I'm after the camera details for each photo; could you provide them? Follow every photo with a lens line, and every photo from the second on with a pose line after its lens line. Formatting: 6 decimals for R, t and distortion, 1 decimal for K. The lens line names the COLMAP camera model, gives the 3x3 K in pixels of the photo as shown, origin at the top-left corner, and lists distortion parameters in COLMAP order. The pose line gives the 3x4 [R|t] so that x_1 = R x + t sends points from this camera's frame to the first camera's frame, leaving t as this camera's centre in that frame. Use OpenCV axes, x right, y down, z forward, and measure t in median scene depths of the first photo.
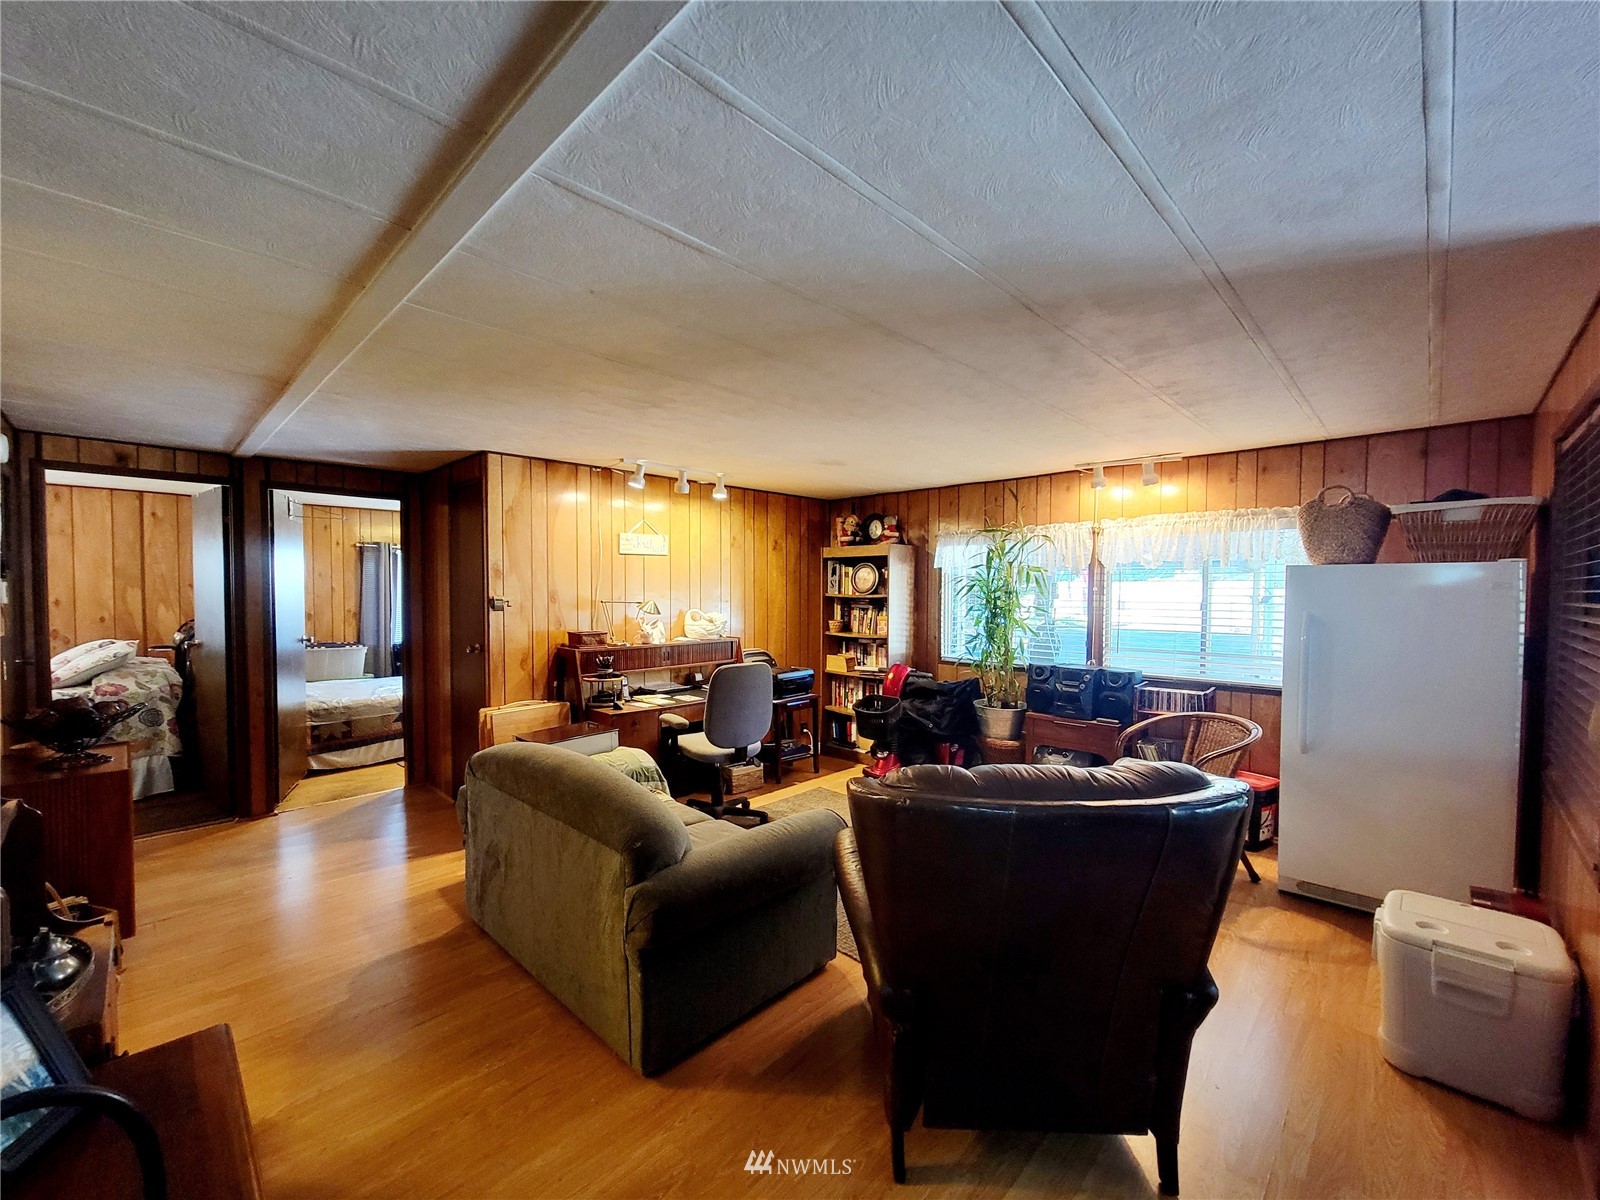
lens RADIAL K [[655.0, 0, 794.4], [0, 655.0, 607.3], [0, 0, 1]] dist [-0.000514, -0.001135]
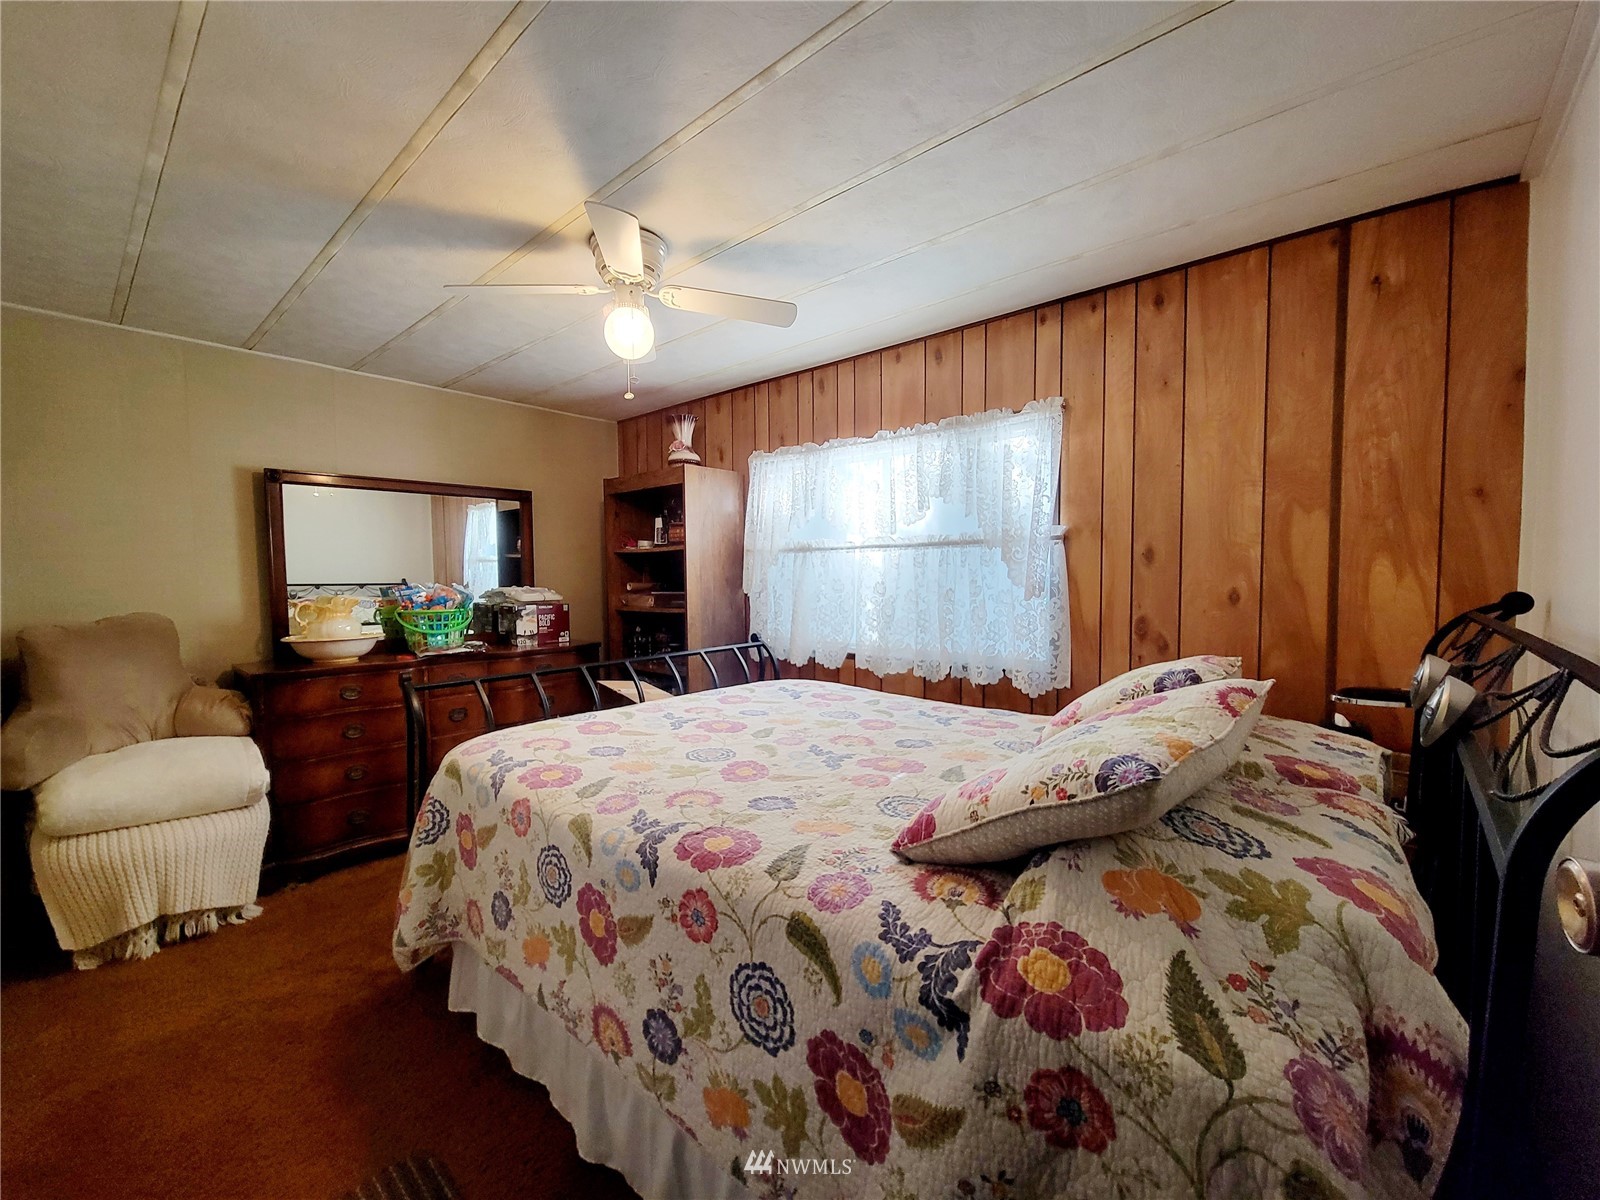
lens RADIAL K [[655.0, 0, 799.4], [0, 655.0, 604.8], [0, 0, 1]] dist [-0.000514, -0.001135]
pose [[0.058964, 0.037033, -0.997573, -0.678730], [-0.027783, 0.998985, 0.035443, 0.016134], [0.997873, 0.025626, 0.059933, 0.711360]]
